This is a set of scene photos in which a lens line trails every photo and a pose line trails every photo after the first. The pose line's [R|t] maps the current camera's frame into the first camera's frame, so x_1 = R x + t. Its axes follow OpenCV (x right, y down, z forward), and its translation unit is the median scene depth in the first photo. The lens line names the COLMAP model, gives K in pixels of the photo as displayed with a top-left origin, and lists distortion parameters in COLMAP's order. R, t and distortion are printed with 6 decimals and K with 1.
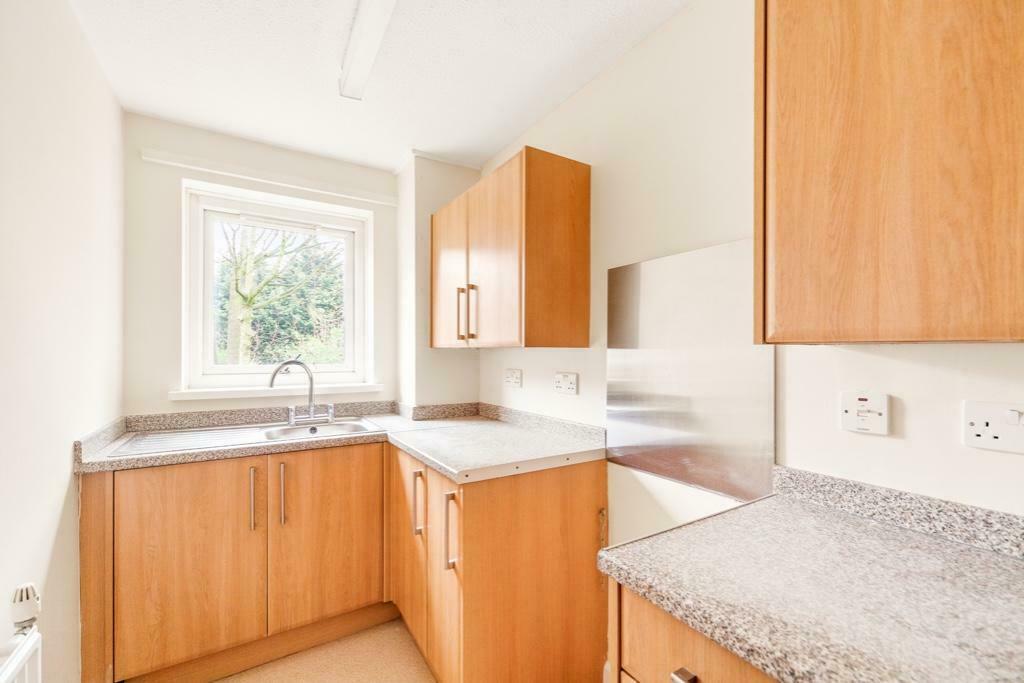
lens RADIAL K [[429.4, 0, 509.9], [0, 429.4, 351.6], [0, 0, 1]] dist [-0.003801, -0.000708]
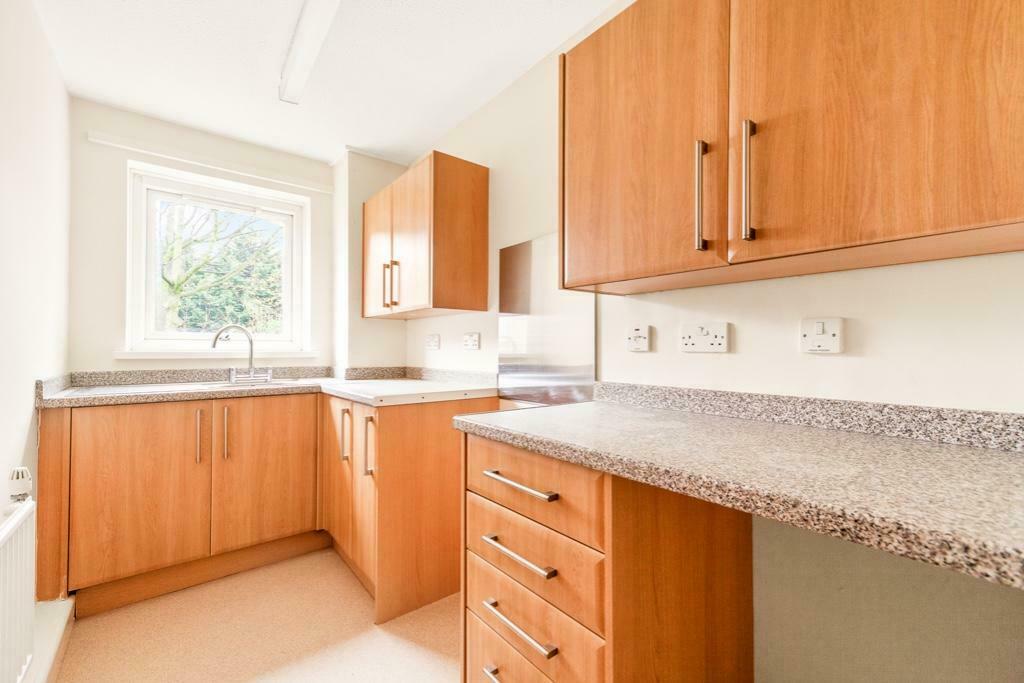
lens RADIAL K [[429.8, 0, 512.0], [0, 429.8, 341.5], [0, 0, 1]] dist [0.004980, 0.000124]
pose [[0.992652, 0.001550, 0.120994, 0.096682], [-0.000053, 0.999923, -0.012378, 0.088936], [-0.121004, 0.012281, 0.992576, -0.249164]]
